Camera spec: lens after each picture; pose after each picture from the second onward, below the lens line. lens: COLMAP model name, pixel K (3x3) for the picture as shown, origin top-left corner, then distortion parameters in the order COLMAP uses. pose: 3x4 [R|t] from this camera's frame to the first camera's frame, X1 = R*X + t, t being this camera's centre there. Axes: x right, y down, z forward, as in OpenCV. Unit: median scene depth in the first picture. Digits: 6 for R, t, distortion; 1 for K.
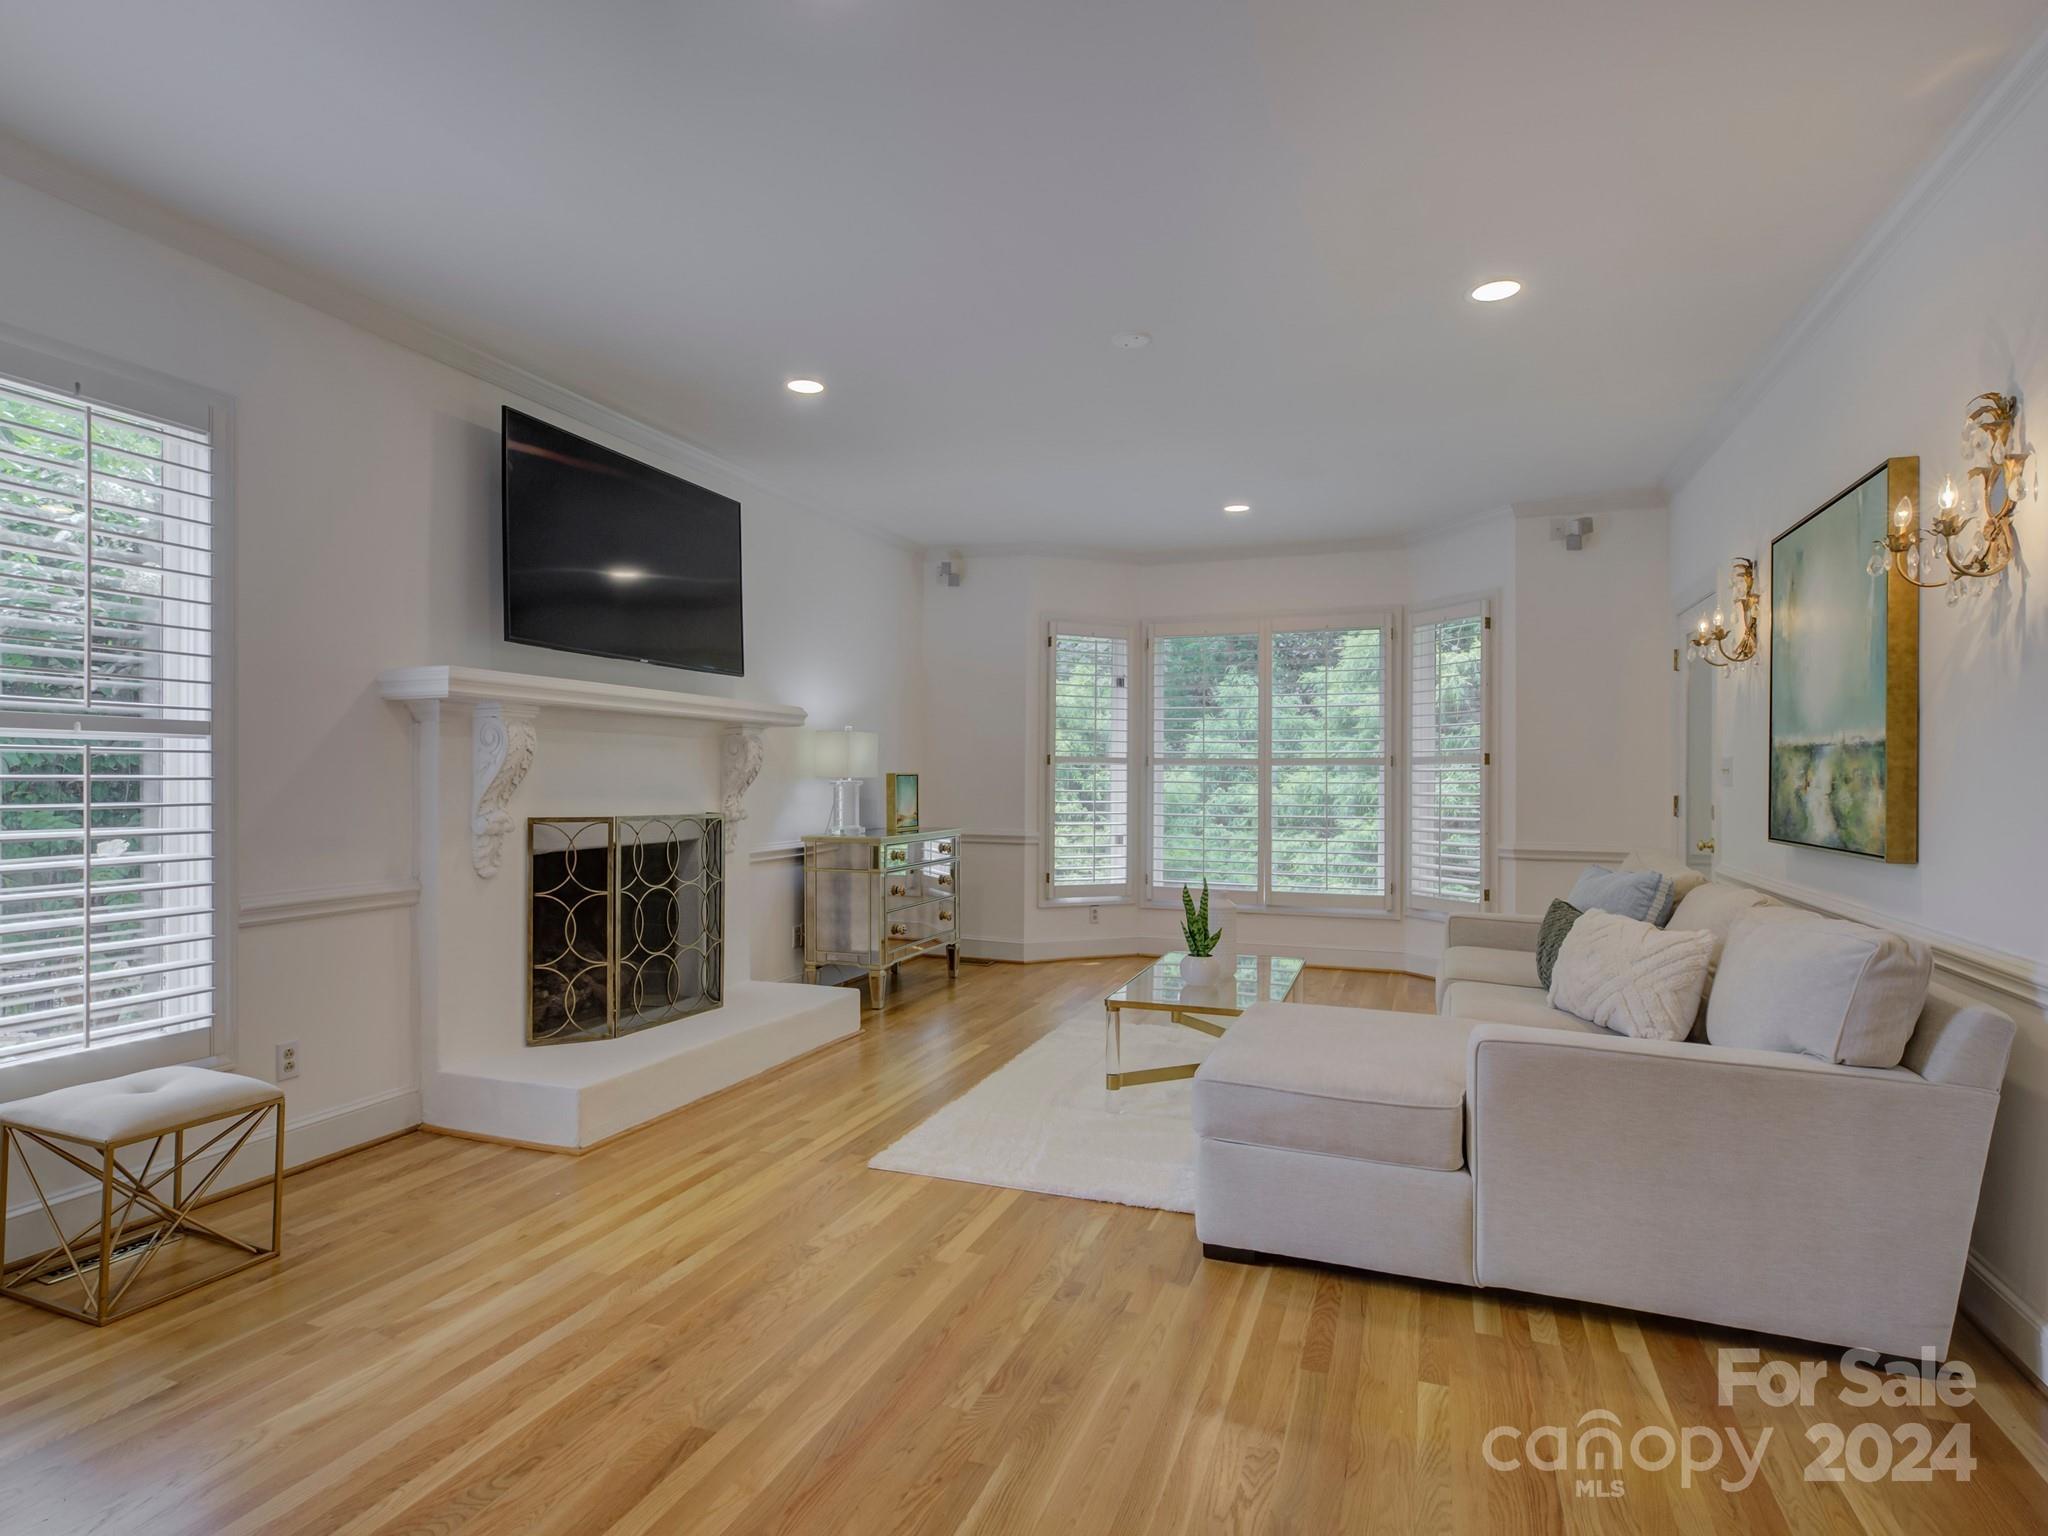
lens RADIAL K [[1066.4, 0, 949.0], [0, 1066.4, 772.1], [0, 0, 1]] dist [-0.005266, -0.001814]
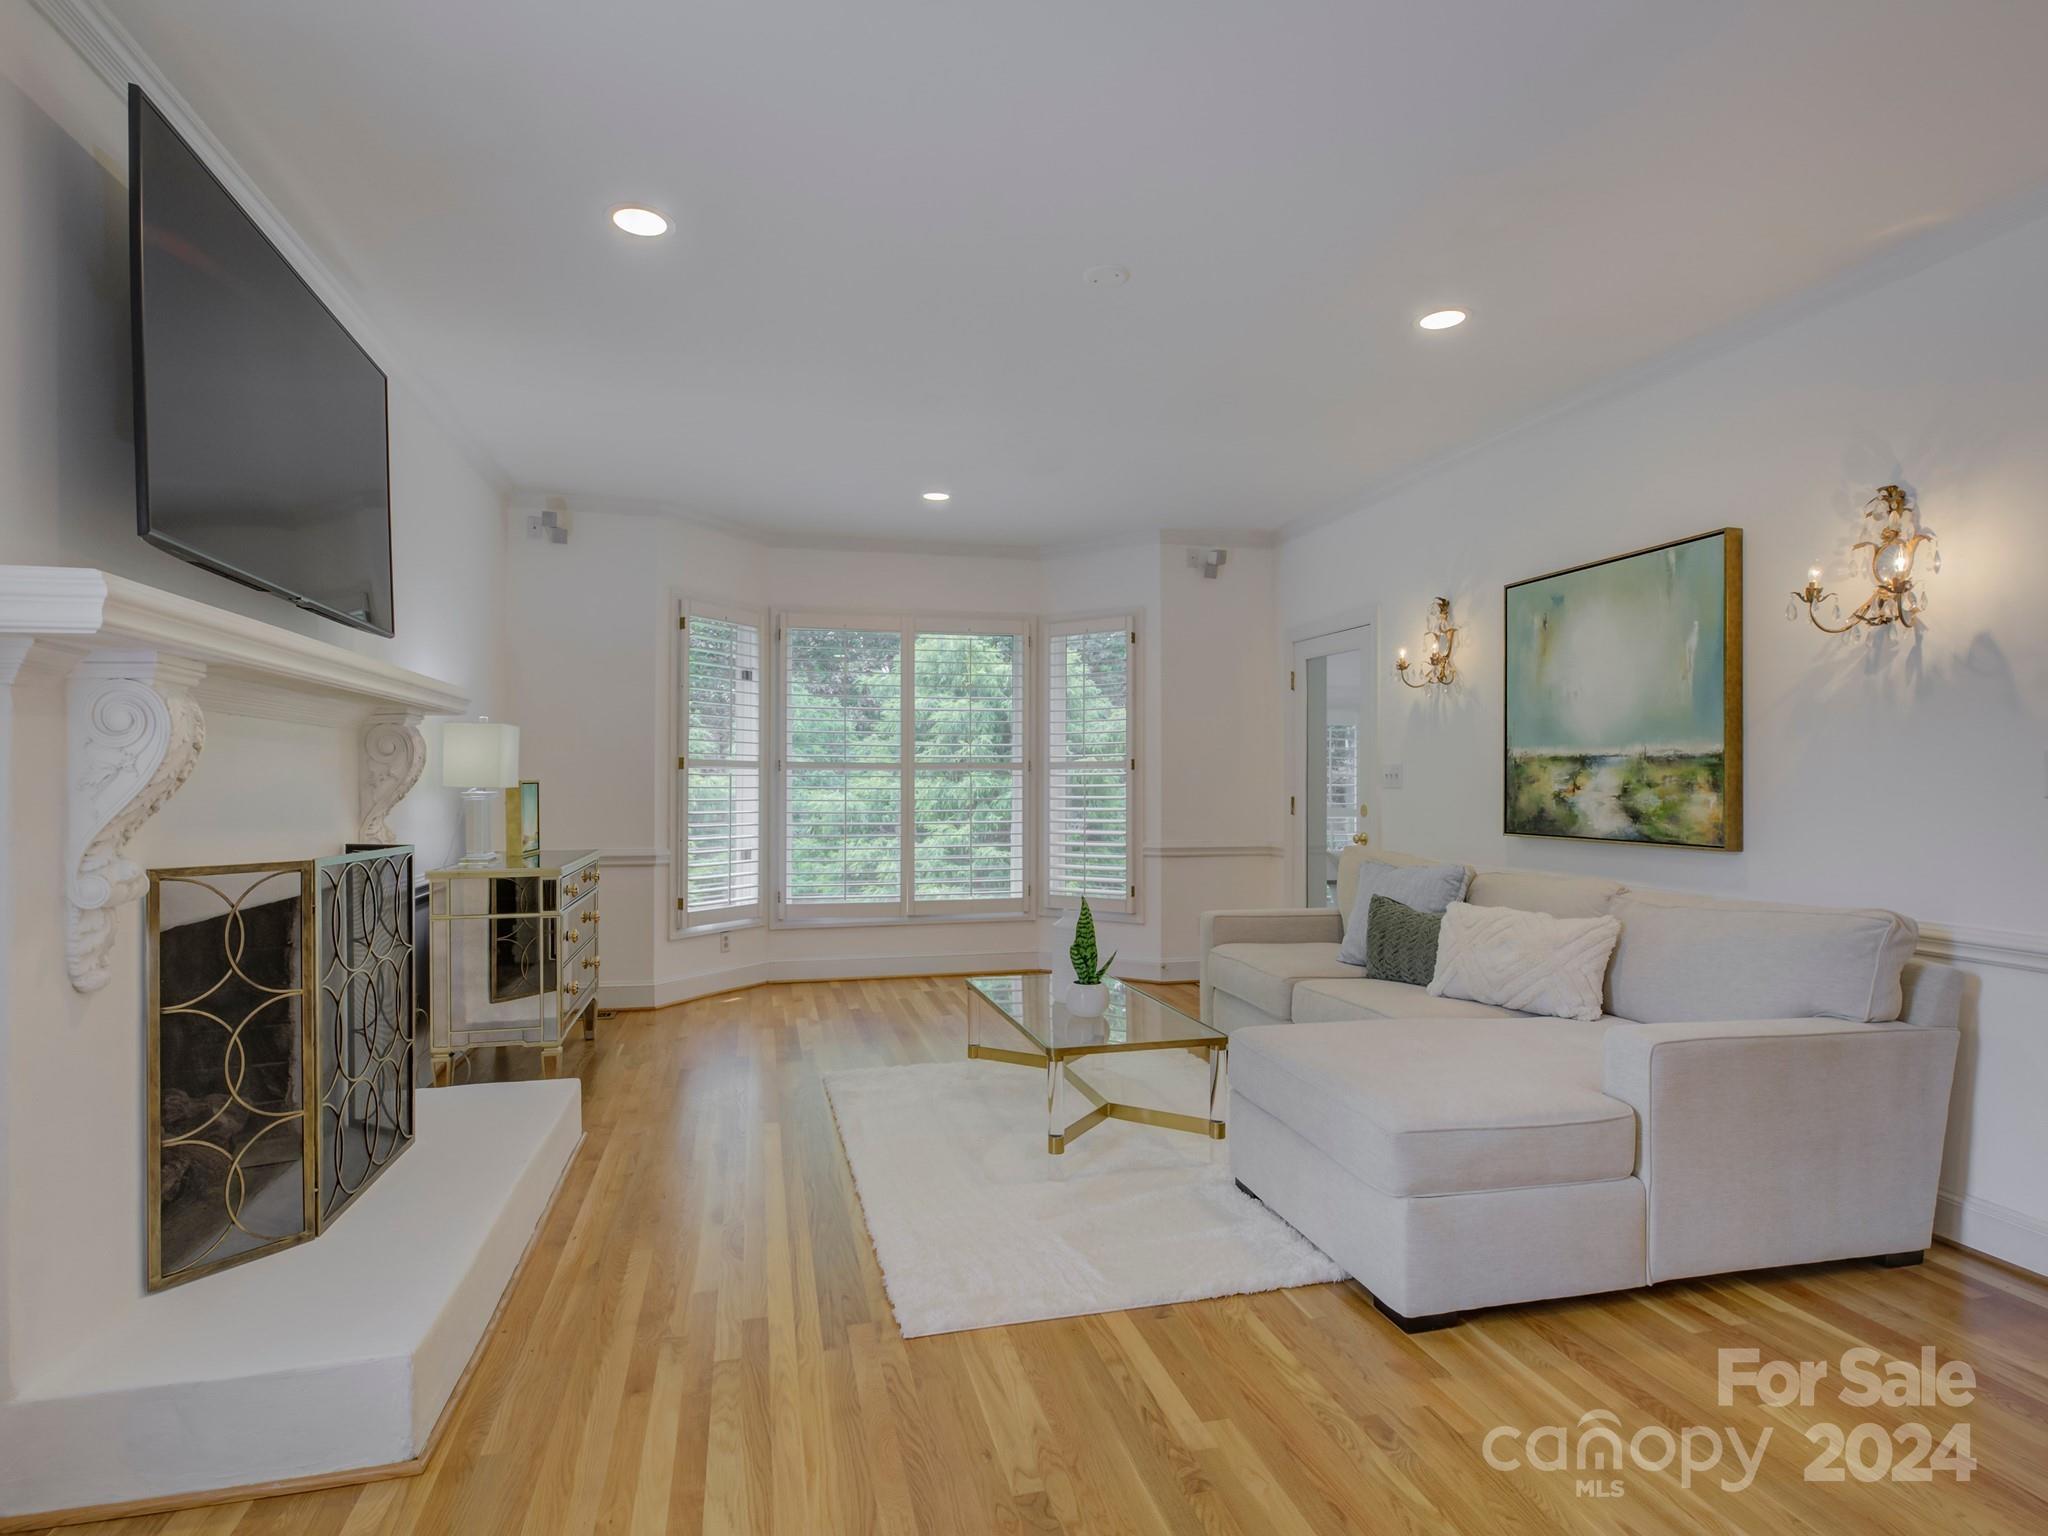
lens RADIAL K [[1066.4, 0, 955.6], [0, 1066.4, 775.2], [0, 0, 1]] dist [-0.005266, -0.001814]
pose [[0.816055, -0.002339, 0.577969, -0.376377], [0.001926, 0.999997, 0.001328, -0.005084], [-0.577971, 0.000030, 0.816058, 0.328708]]
